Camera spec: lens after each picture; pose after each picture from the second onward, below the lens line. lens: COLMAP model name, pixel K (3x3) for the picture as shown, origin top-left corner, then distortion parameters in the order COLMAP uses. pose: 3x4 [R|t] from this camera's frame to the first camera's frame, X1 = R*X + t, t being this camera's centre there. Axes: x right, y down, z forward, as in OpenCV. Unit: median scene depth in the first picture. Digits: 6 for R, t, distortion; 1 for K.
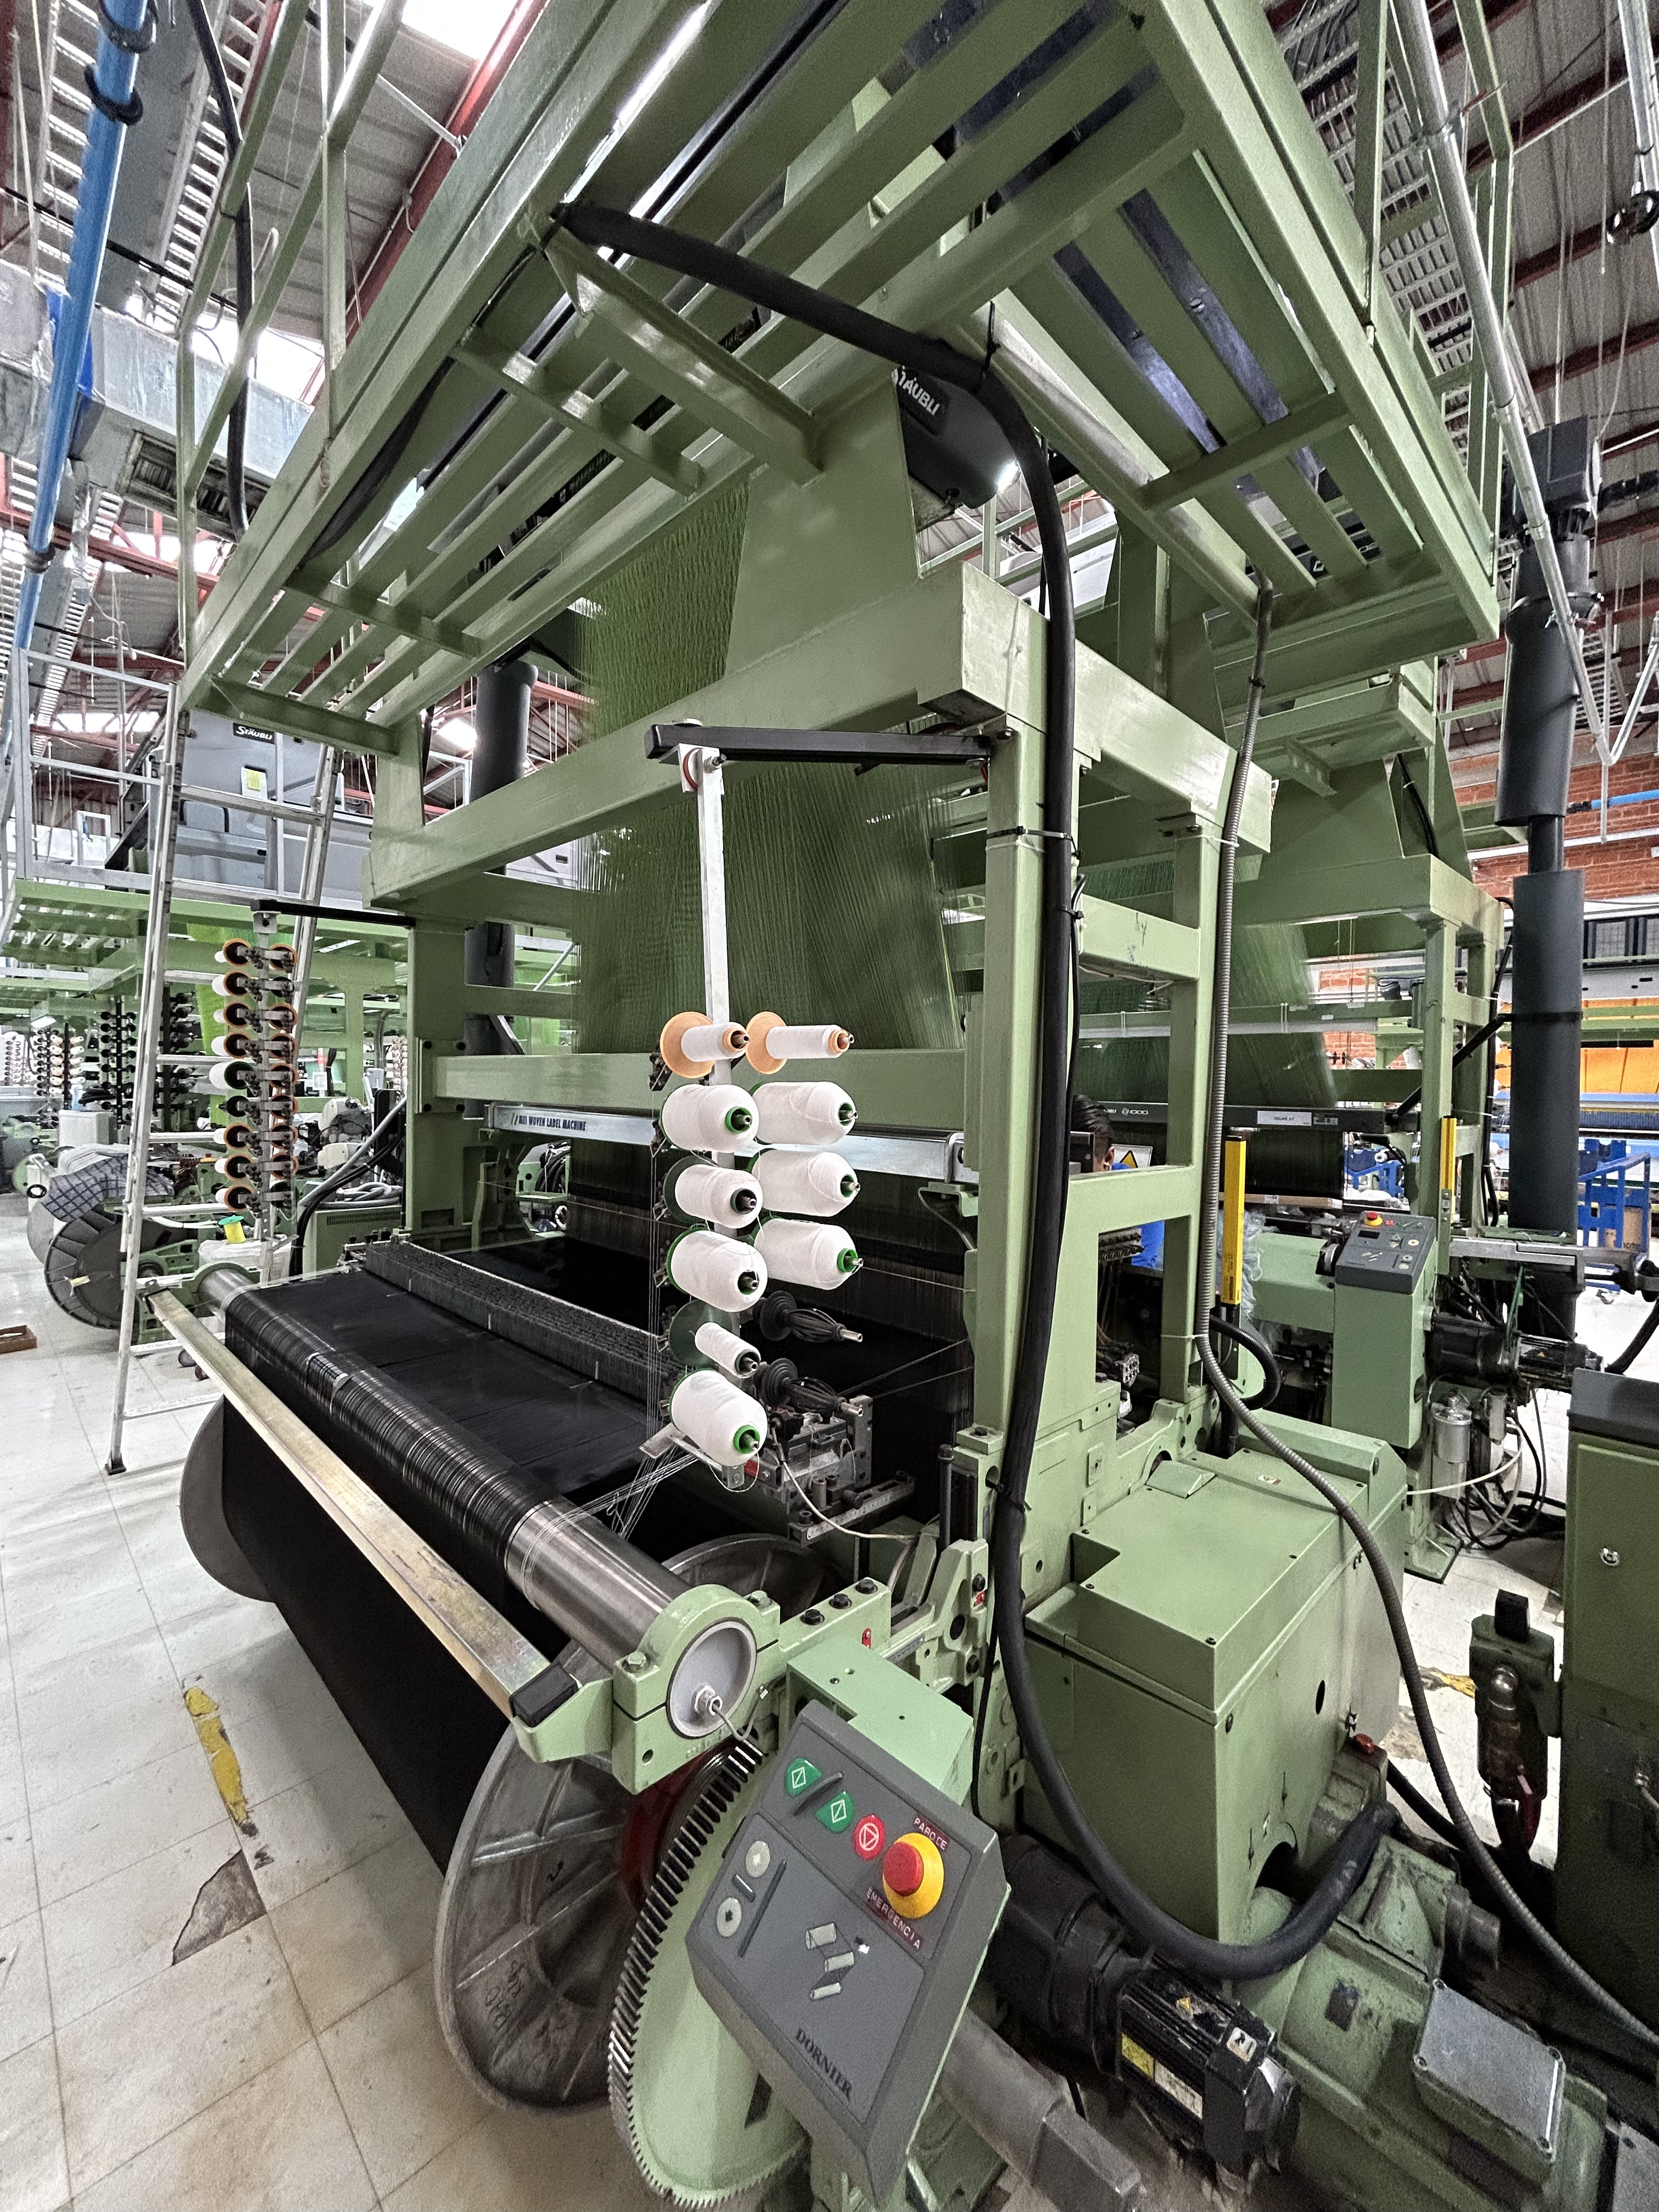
lens RADIAL K [[901.6, 0, 828.5], [0, 901.6, 1106.8], [0, 0, 1]] dist [0.002461, -0.000574]
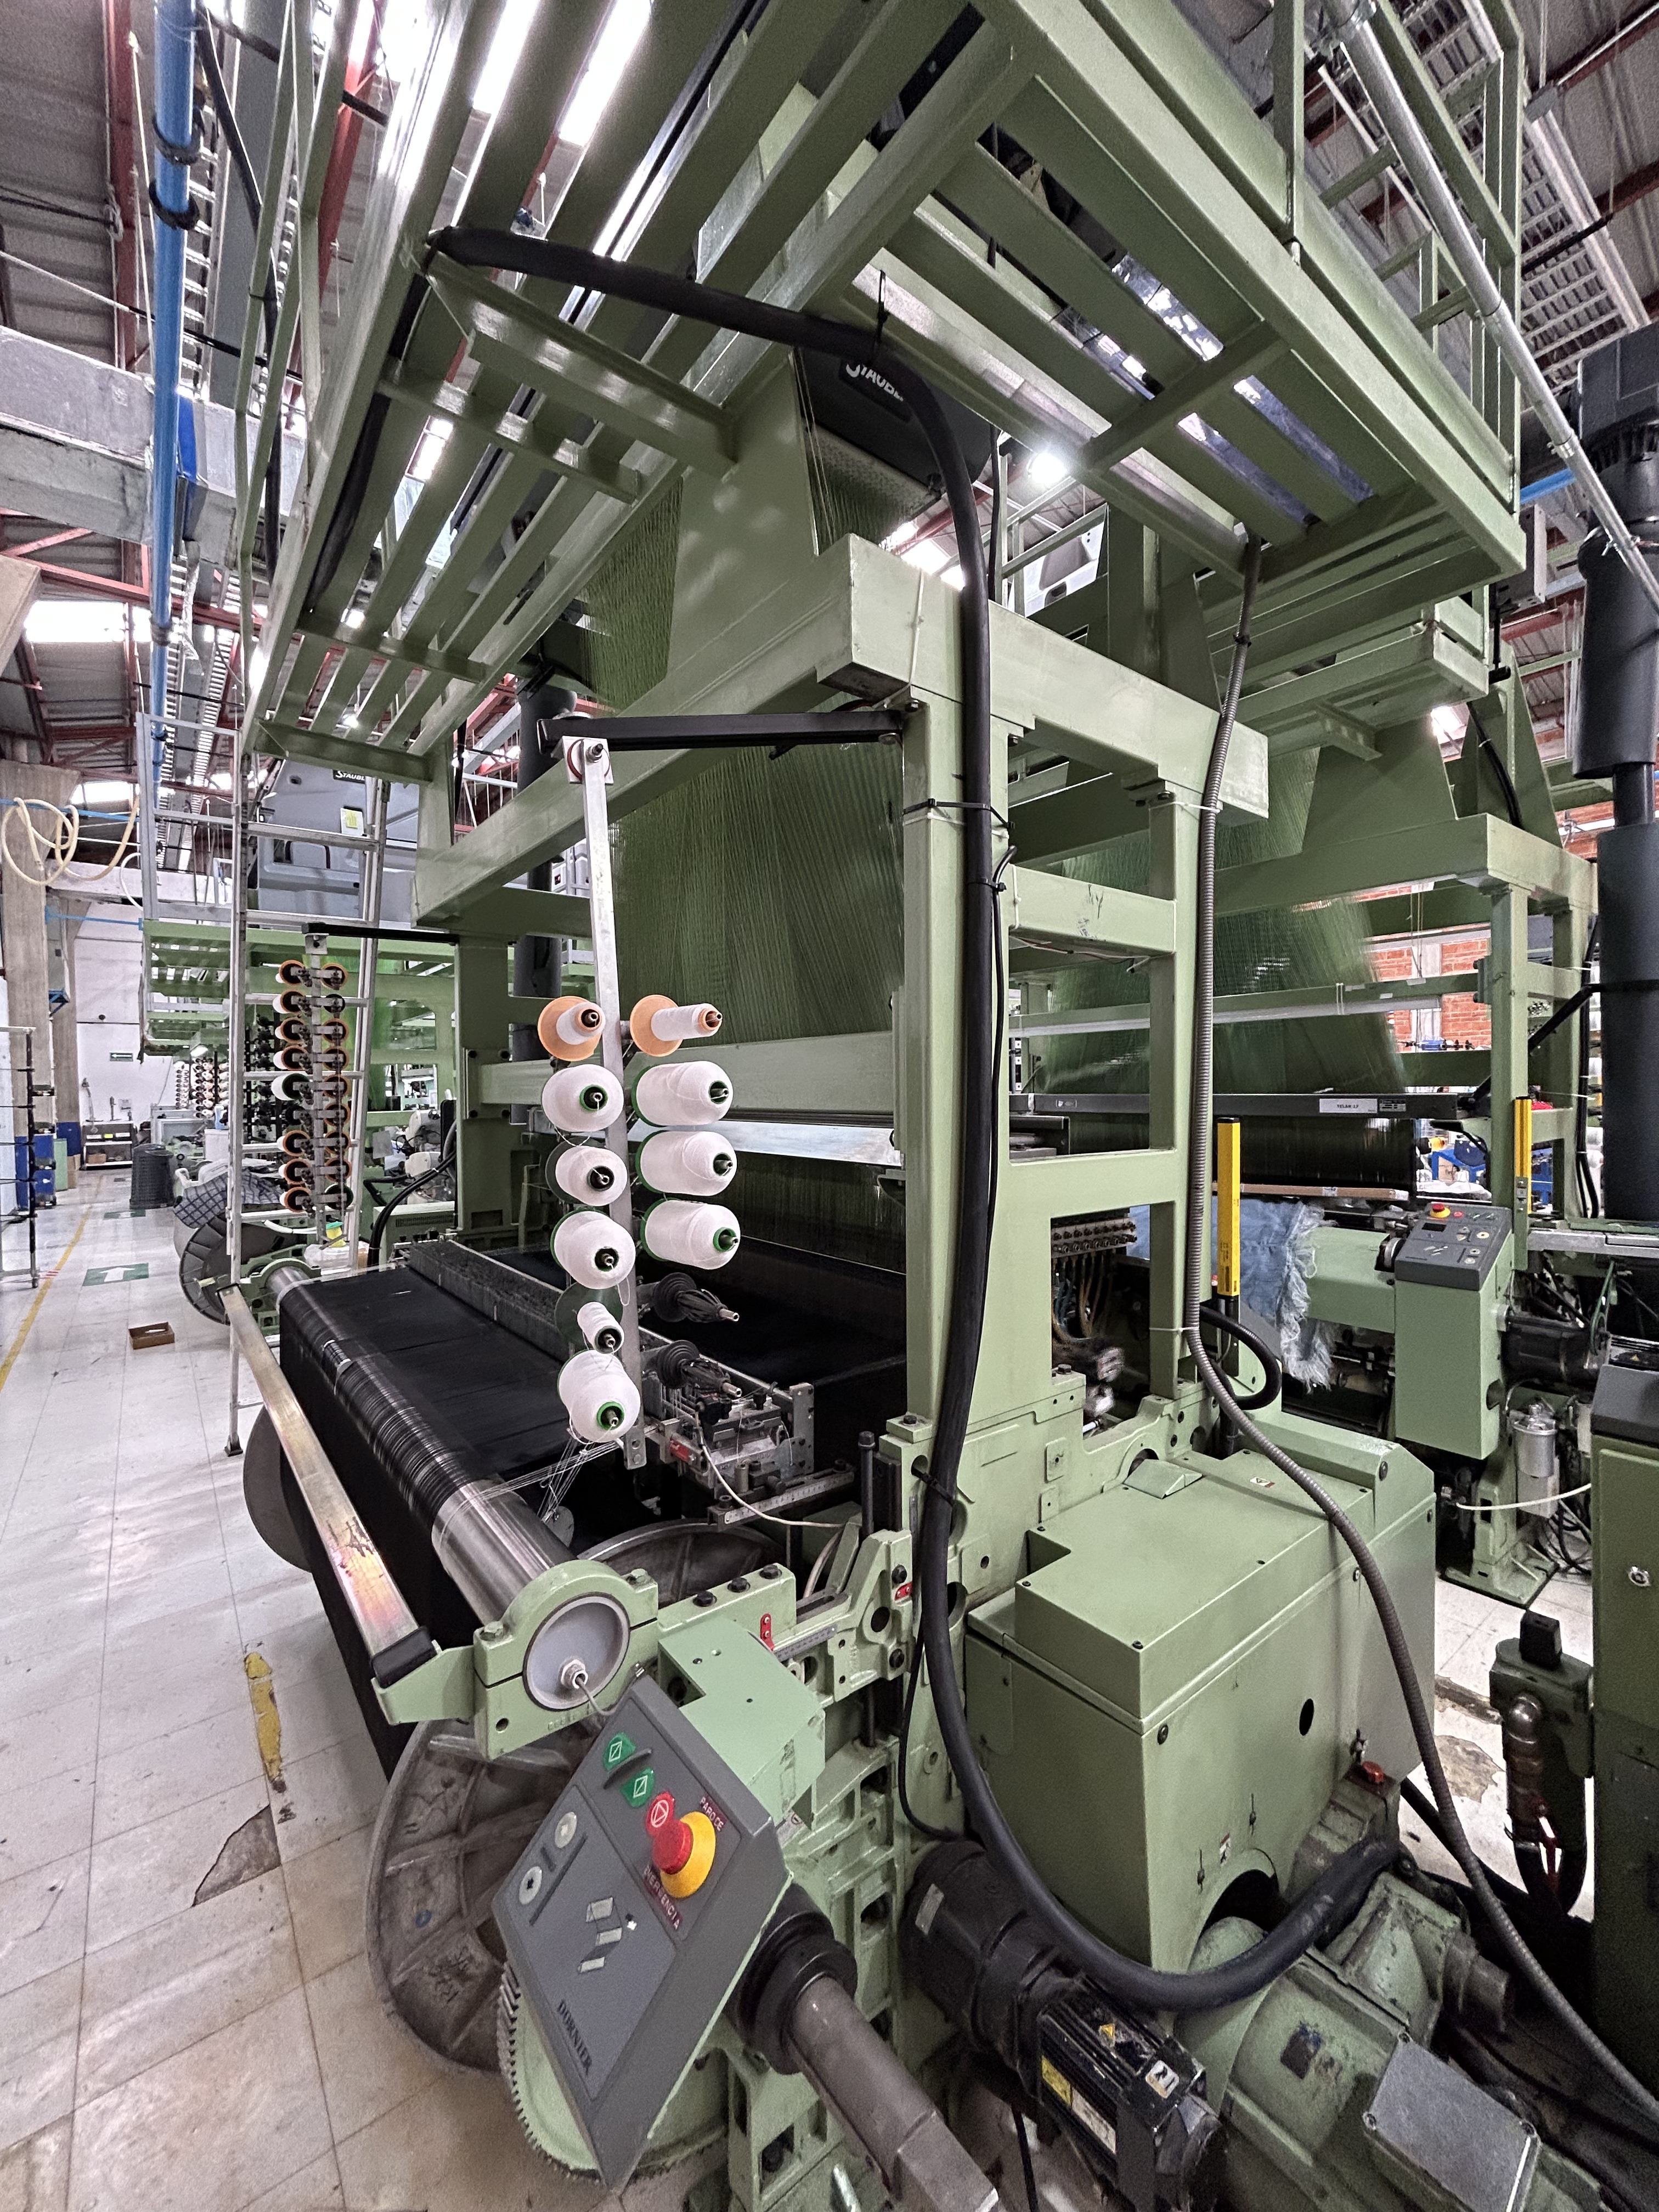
lens RADIAL K [[893.9, 0, 830.2], [0, 893.9, 1106.8], [0, 0, 1]] dist [0.001618, 0.000056]
pose [[0.992493, -0.023775, -0.119967, 0.179759], [0.022608, 0.999683, -0.011079, 0.026136], [0.120193, 0.008284, 0.992716, 0.023203]]
